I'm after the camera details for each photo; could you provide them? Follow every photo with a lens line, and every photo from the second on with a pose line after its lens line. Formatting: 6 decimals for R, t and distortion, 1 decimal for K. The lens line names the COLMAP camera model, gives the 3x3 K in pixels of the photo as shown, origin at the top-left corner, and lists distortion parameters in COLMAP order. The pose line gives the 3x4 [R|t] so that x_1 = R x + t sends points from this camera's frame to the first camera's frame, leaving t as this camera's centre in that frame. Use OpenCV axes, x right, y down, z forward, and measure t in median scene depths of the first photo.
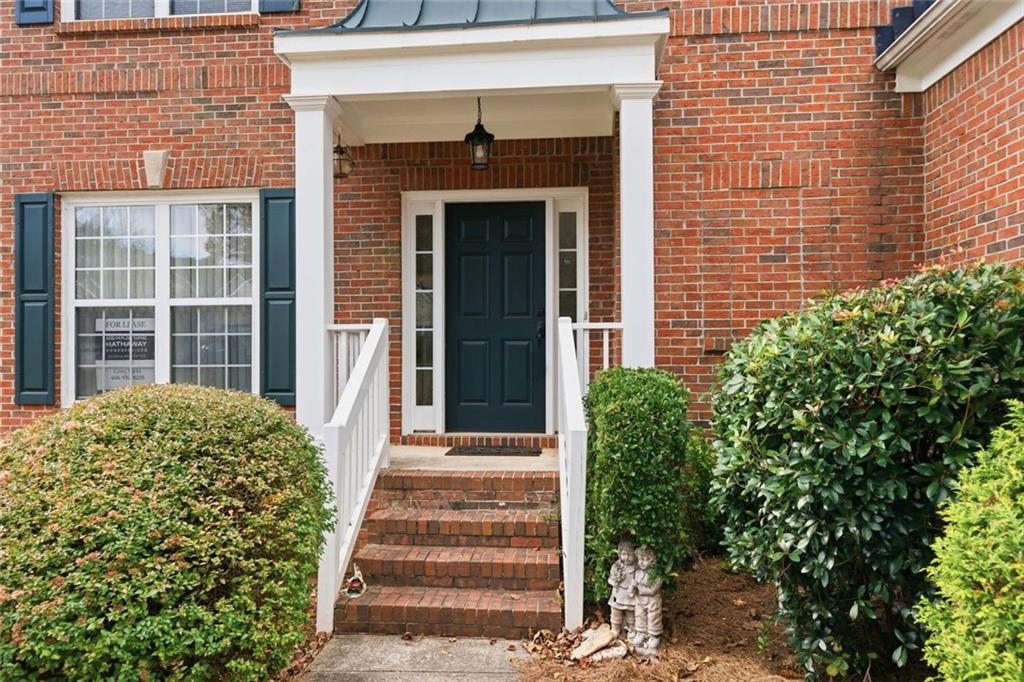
lens RADIAL K [[433.5, 0, 507.8], [0, 433.5, 347.6], [0, 0, 1]] dist [0.016265, 0.000359]
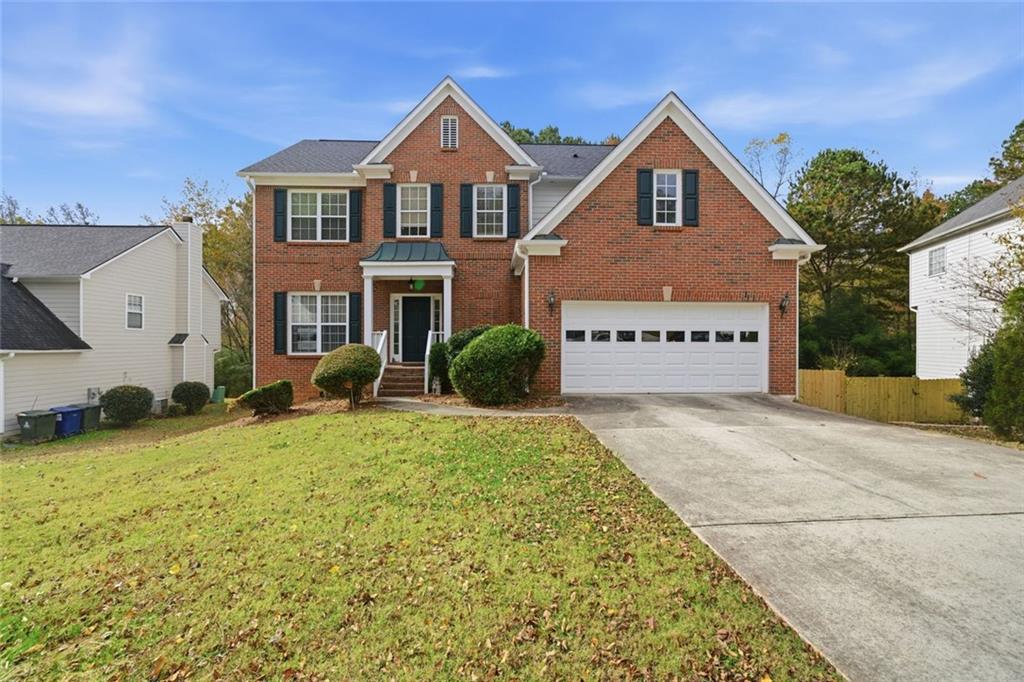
lens RADIAL K [[469.9, 0, 512.0], [0, 469.9, 341.0], [0, 0, 1]] dist [-0.001289, 0.000303]
pose [[0.998786, 0.005758, 0.048913, 0.564236], [-0.006453, 0.999880, 0.014056, -0.034134], [-0.048826, -0.014355, 0.998704, -2.879271]]
